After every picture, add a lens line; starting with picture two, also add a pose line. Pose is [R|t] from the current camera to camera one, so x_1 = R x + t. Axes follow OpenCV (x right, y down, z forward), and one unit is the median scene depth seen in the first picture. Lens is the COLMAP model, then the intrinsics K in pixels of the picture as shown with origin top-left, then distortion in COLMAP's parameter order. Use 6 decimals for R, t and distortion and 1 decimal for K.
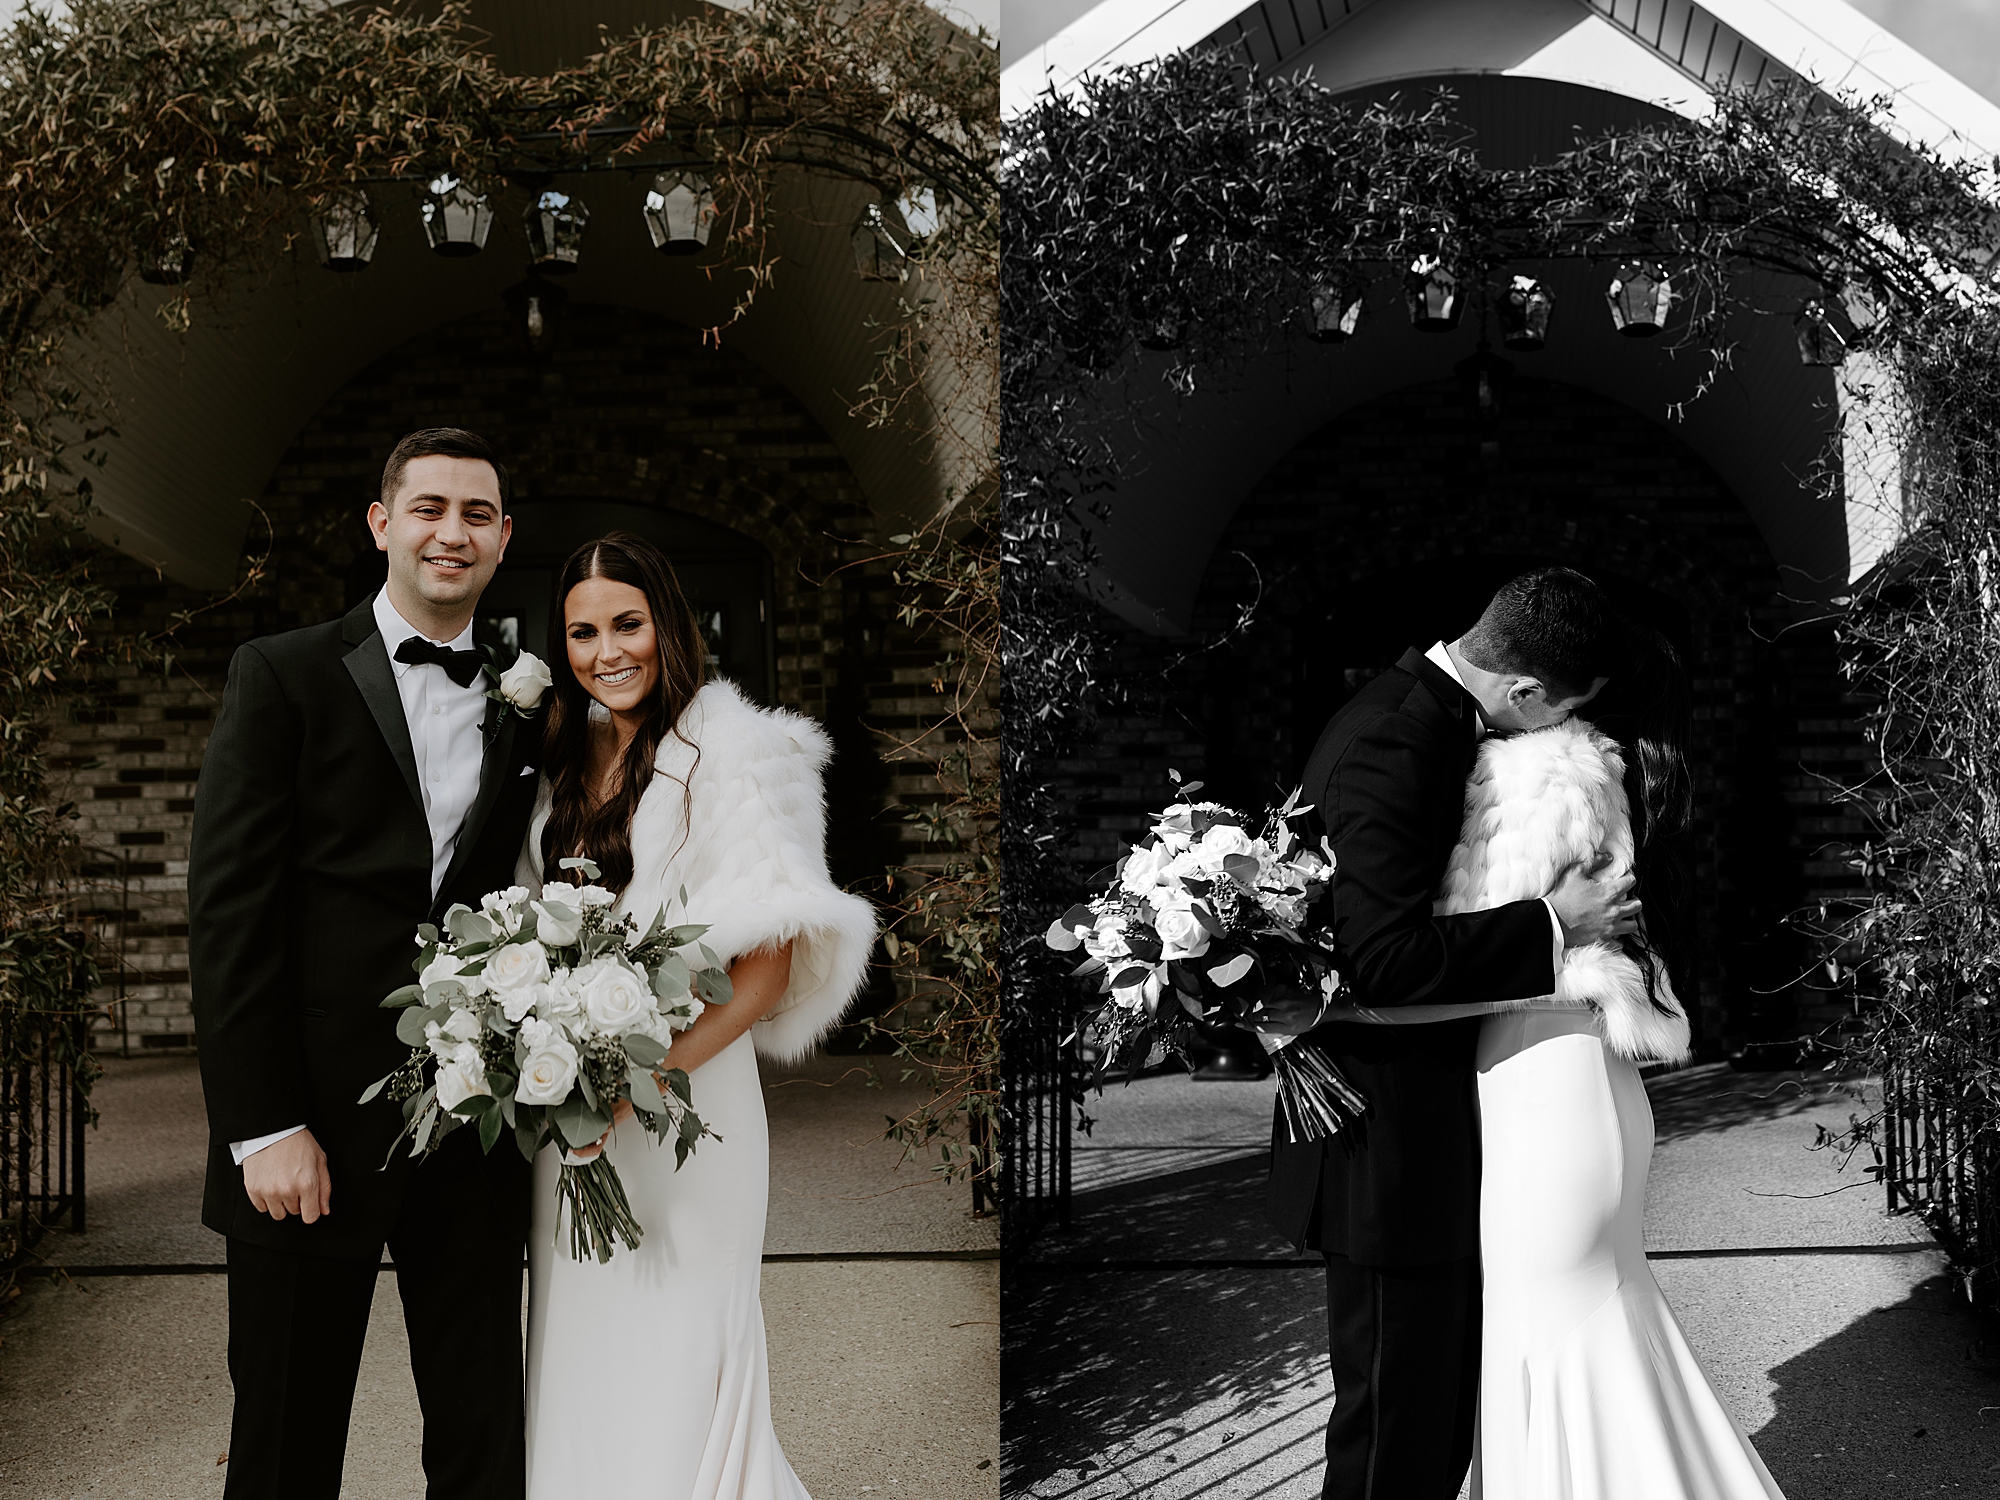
lens RADIAL K [[1656.7, 0, 562.5], [0, 1656.7, 649.0], [0, 0, 1]] dist [0.007918, 0.000878]
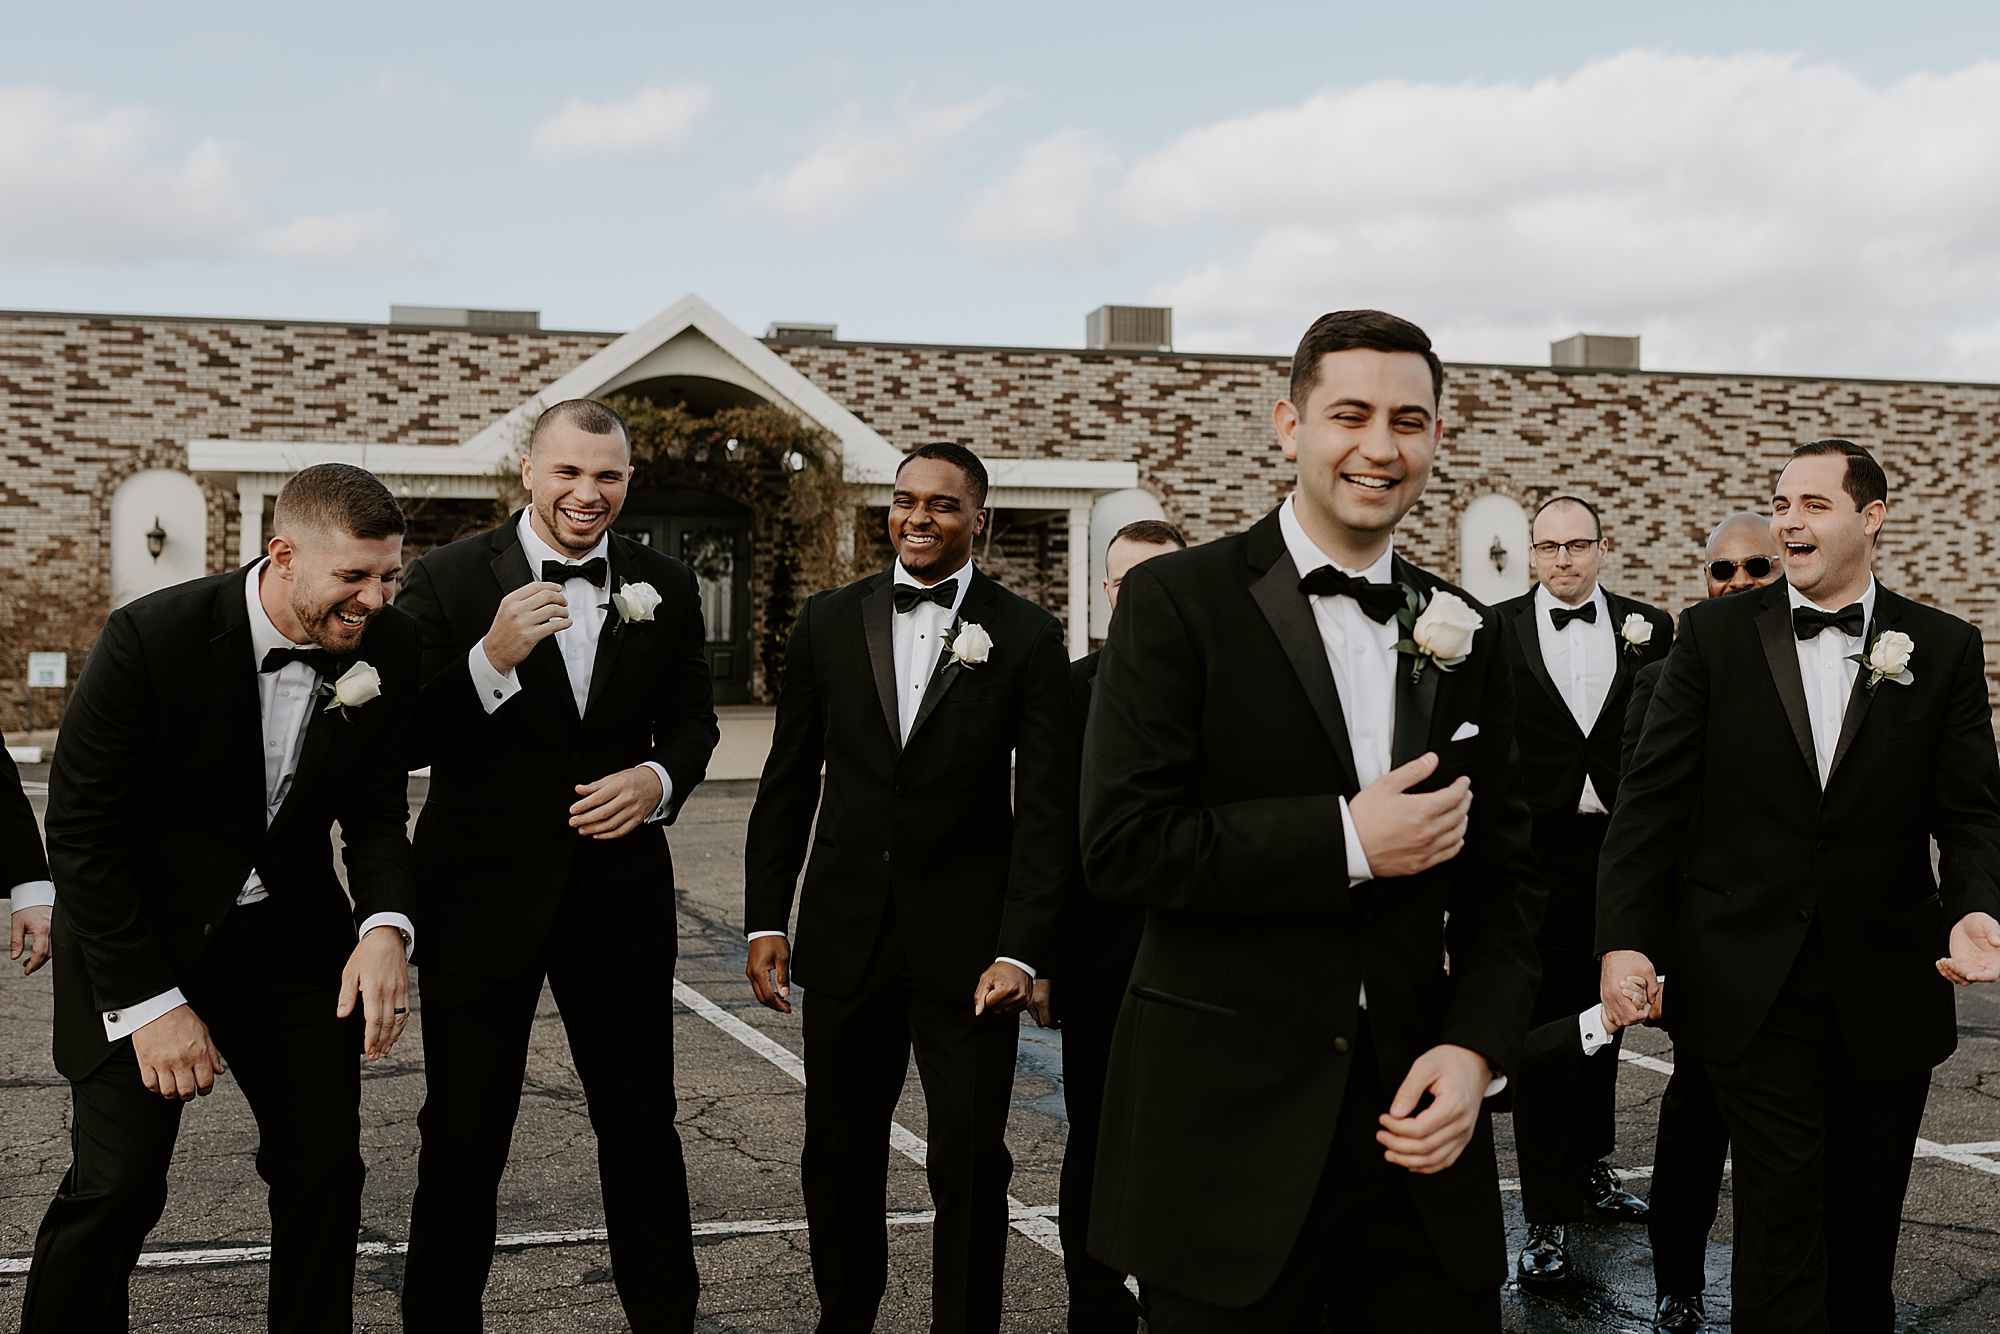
lens RADIAL K [[2393.8, 0, 1211.1], [0, 2393.8, 539.2], [0, 0, 1]] dist [0.008754, -0.005249]
pose [[0.948491, 0.042763, 0.313903, -0.666259], [-0.055505, 0.997953, 0.031763, -0.323938], [-0.311902, -0.047550, 0.948924, -4.986070]]
